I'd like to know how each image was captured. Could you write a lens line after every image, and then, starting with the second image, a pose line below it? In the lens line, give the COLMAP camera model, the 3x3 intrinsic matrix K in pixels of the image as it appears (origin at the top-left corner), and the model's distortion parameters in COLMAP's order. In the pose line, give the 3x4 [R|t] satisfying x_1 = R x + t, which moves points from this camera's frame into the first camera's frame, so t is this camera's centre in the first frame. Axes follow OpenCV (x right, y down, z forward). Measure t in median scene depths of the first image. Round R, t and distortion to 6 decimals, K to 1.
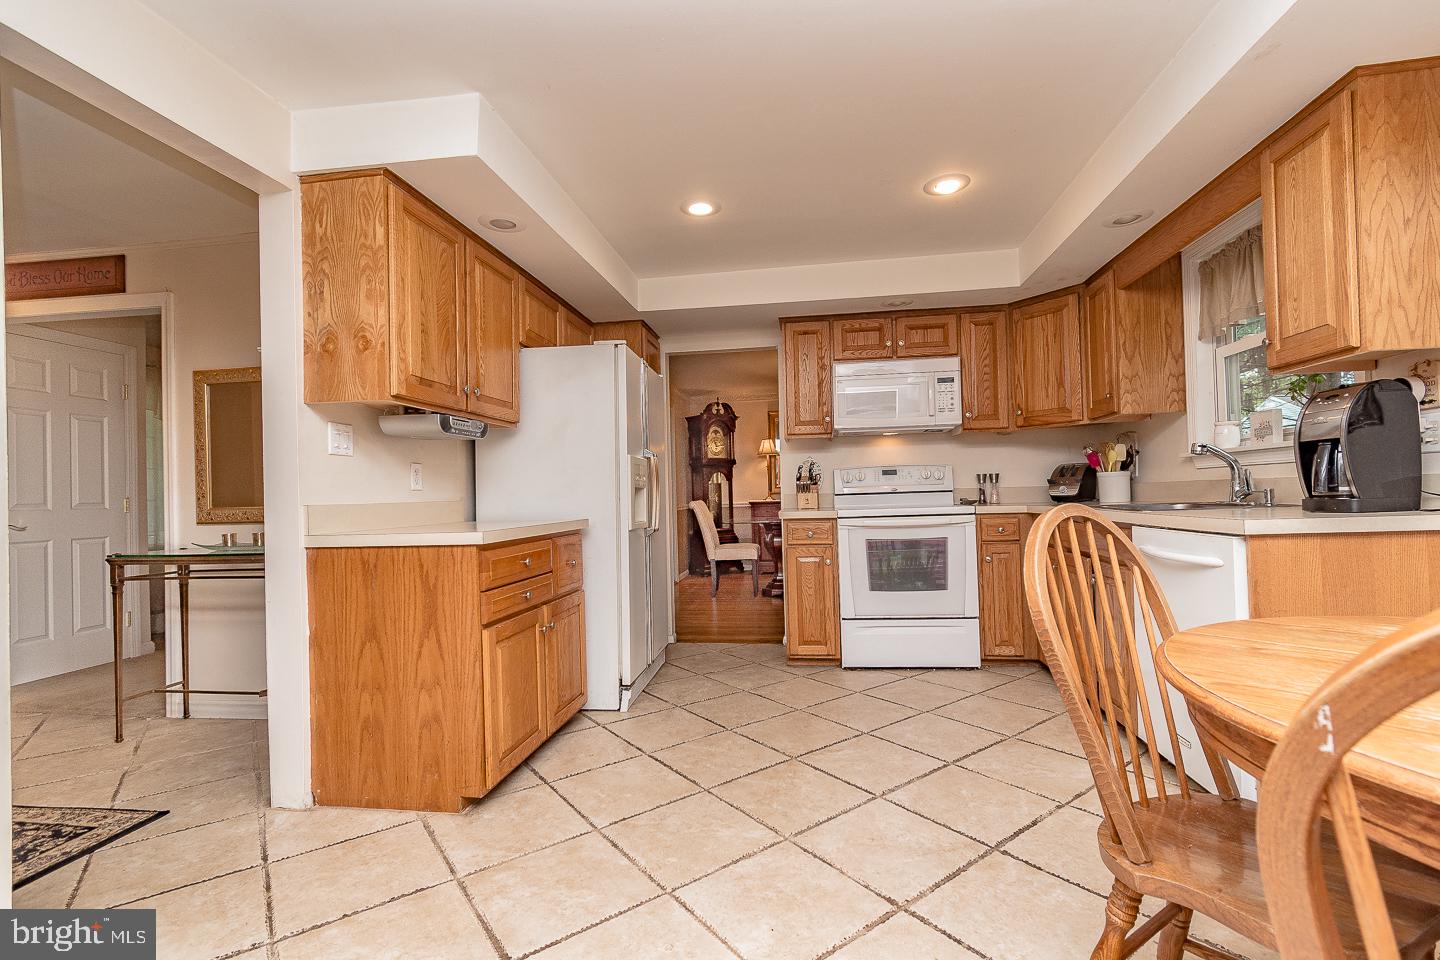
lens RADIAL K [[650.7, 0, 725.5], [0, 650.7, 487.8], [0, 0, 1]] dist [0.002305, -0.000605]
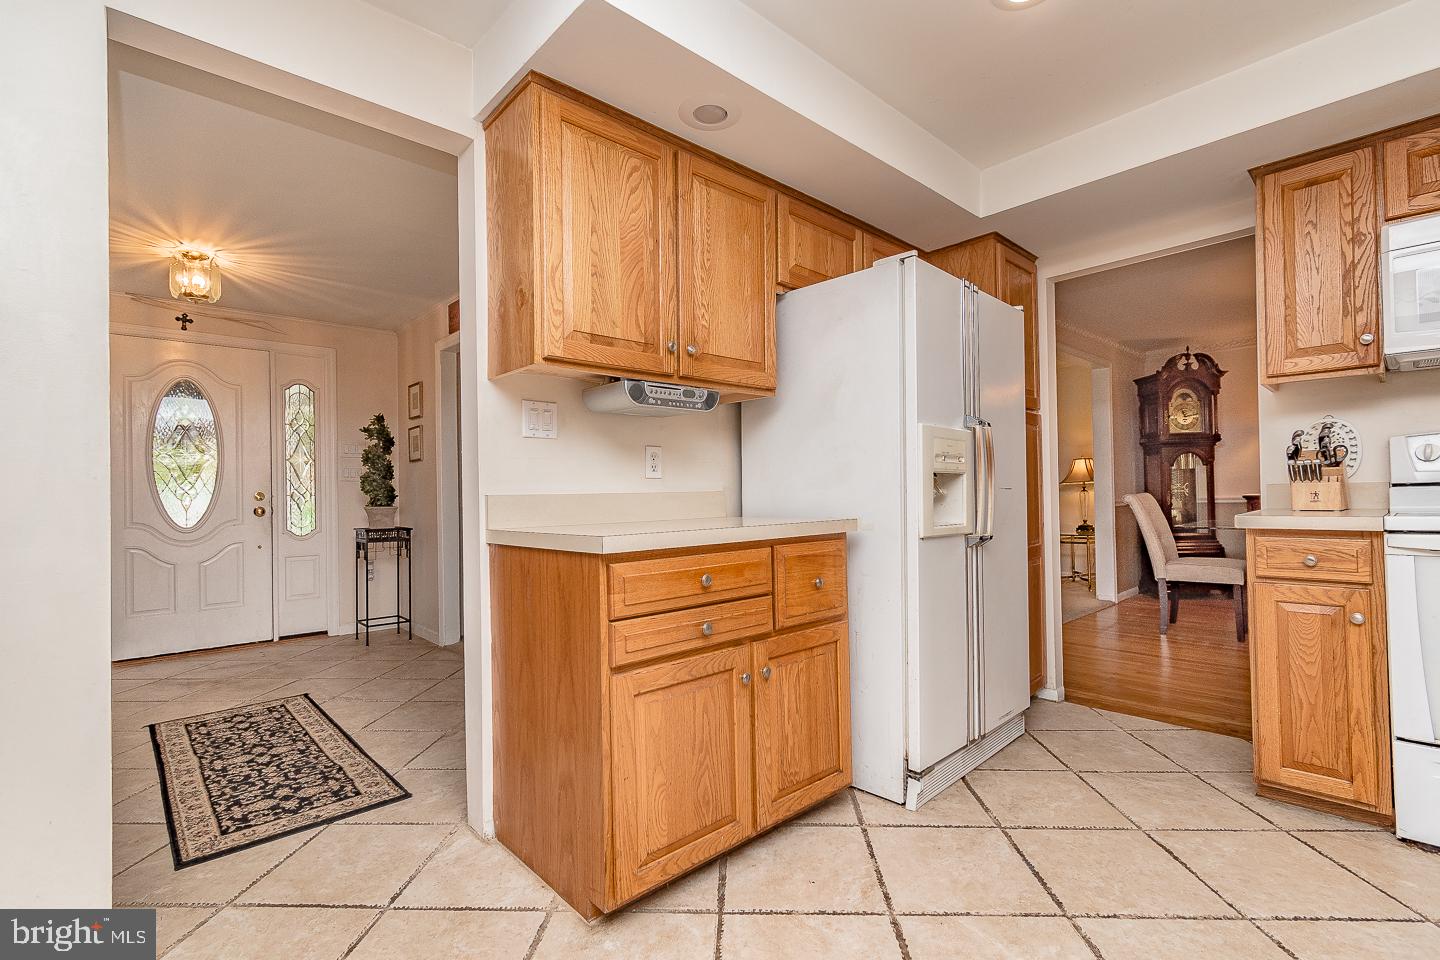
lens RADIAL K [[650.7, 0, 725.5], [0, 650.7, 487.8], [0, 0, 1]] dist [0.002305, -0.000605]
pose [[0.778608, 0.004265, -0.627496, 0.095935], [0.004976, 0.999904, 0.012969, 0.004297], [0.627491, -0.013220, 0.778512, 0.311832]]
